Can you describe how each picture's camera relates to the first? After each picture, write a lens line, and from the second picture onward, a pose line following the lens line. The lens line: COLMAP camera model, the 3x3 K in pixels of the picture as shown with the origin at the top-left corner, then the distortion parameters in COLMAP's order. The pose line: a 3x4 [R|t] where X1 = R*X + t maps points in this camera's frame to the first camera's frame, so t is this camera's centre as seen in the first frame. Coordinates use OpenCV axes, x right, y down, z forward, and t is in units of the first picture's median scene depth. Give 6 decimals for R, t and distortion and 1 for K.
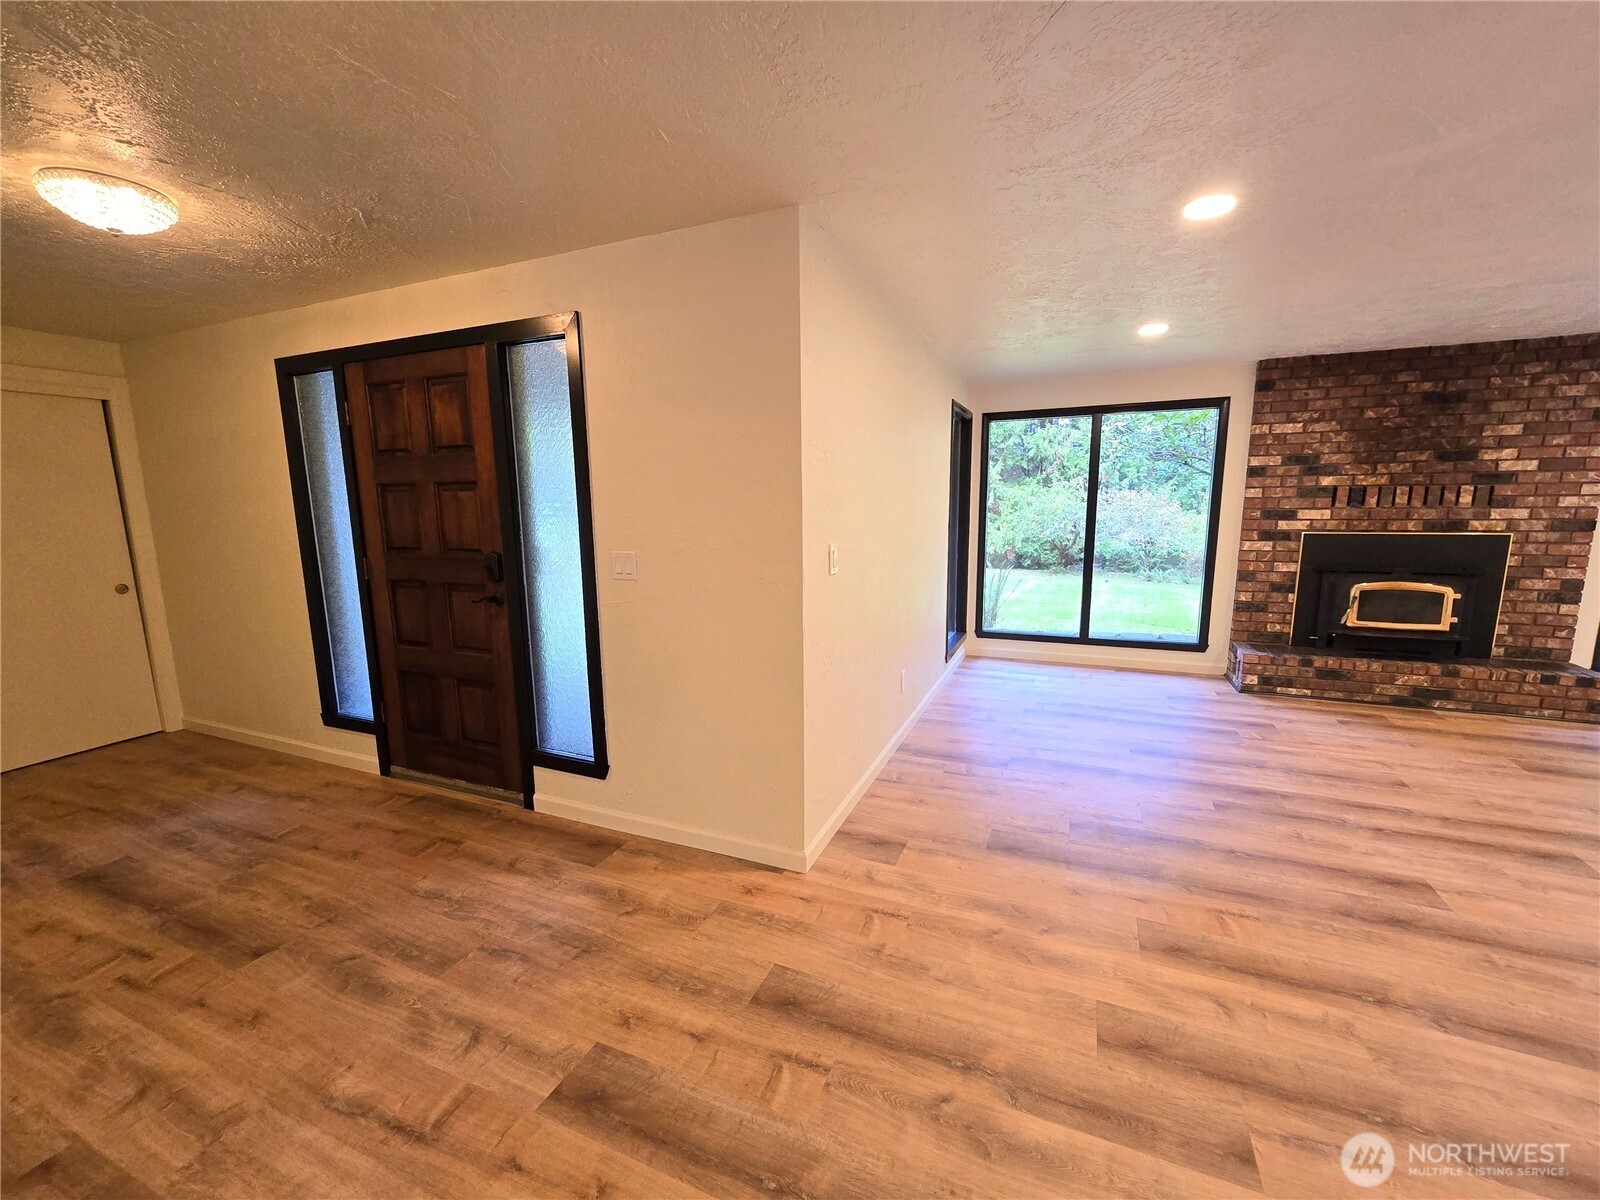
lens RADIAL K [[653.6, 0, 802.5], [0, 653.6, 608.2], [0, 0, 1]] dist [-0.002060, 0.000315]
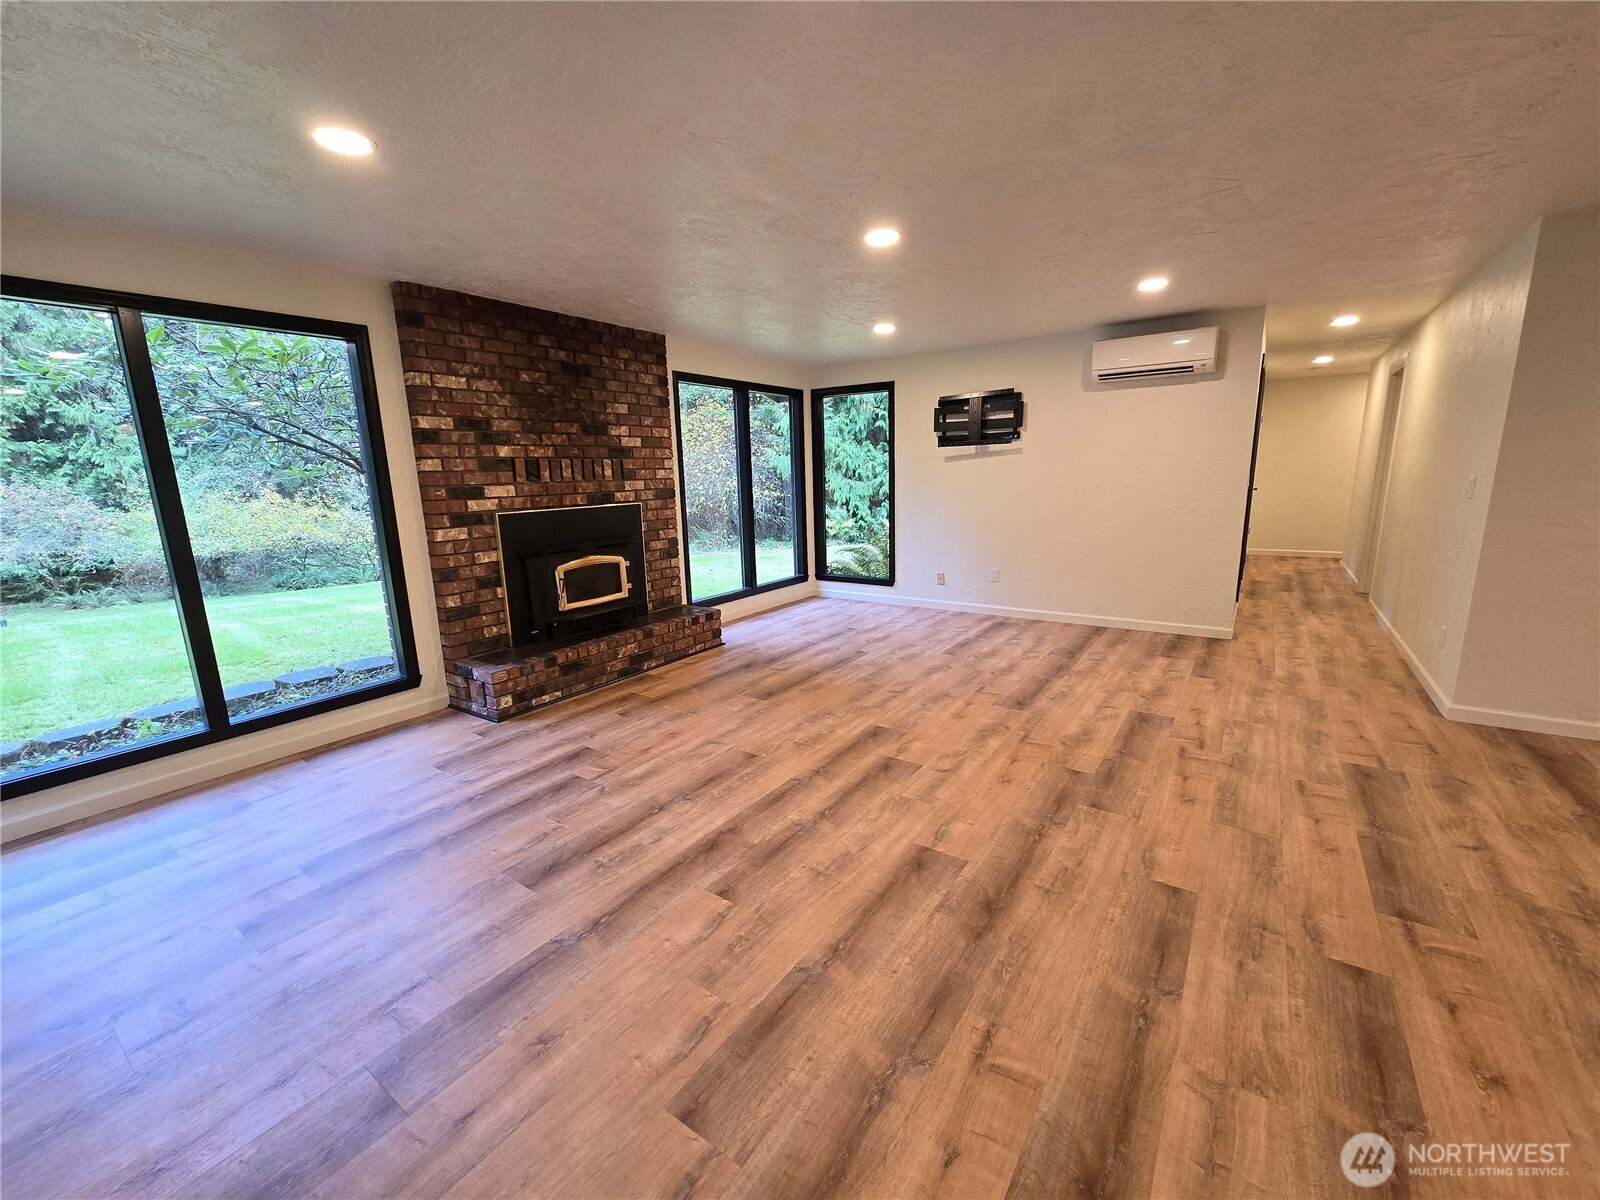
lens RADIAL K [[653.6, 0, 808.5], [0, 653.6, 609.5], [0, 0, 1]] dist [-0.002060, 0.000315]
pose [[0.200004, -0.196424, 0.959904, 0.024648], [0.183629, 0.969854, 0.160200, -0.060352], [-0.962434, 0.144226, 0.230044, 0.465803]]
